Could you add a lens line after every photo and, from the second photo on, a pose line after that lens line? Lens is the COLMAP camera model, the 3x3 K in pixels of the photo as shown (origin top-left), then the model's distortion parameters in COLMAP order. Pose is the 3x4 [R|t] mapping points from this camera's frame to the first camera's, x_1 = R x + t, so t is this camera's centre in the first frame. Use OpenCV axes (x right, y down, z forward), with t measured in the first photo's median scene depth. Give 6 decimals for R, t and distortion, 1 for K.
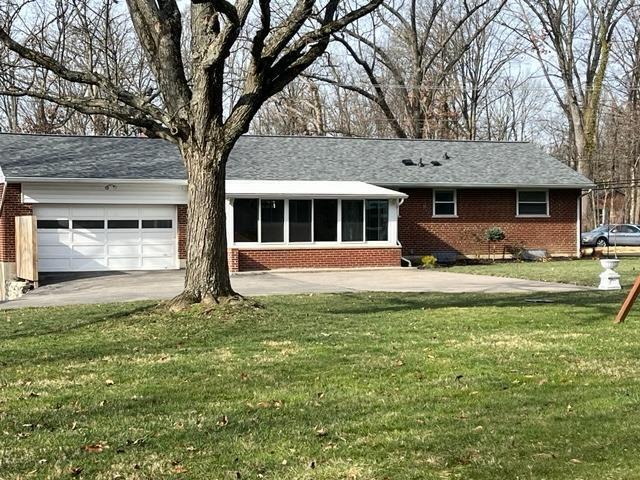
lens RADIAL K [[1190.7, 0, 315.3], [0, 1190.7, 241.2], [0, 0, 1]] dist [0.160894, 0.000000]
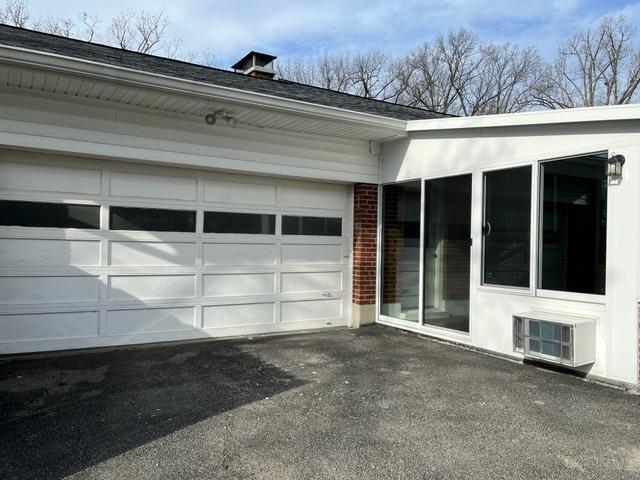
lens RADIAL K [[505.9, 0, 303.5], [0, 505.9, 241.2], [0, 0, 1]] dist [0.077463, -0.000435]
pose [[0.993422, 0.020531, 0.112651, -0.166026], [-0.017718, 0.999507, -0.025921, -0.004027], [-0.113128, 0.023754, 0.993296, 0.862841]]
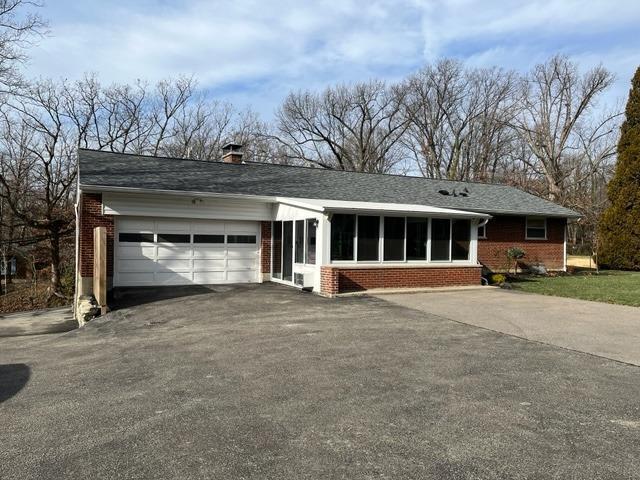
lens RADIAL K [[484.6, 0, 316.5], [0, 484.6, 240.6], [0, 0, 1]] dist [0.043242, -0.000731]
pose [[0.997119, 0.019278, 0.073363, -0.104414], [-0.018201, 0.999717, -0.015325, -0.008446], [-0.073637, 0.013945, 0.997188, 0.608146]]
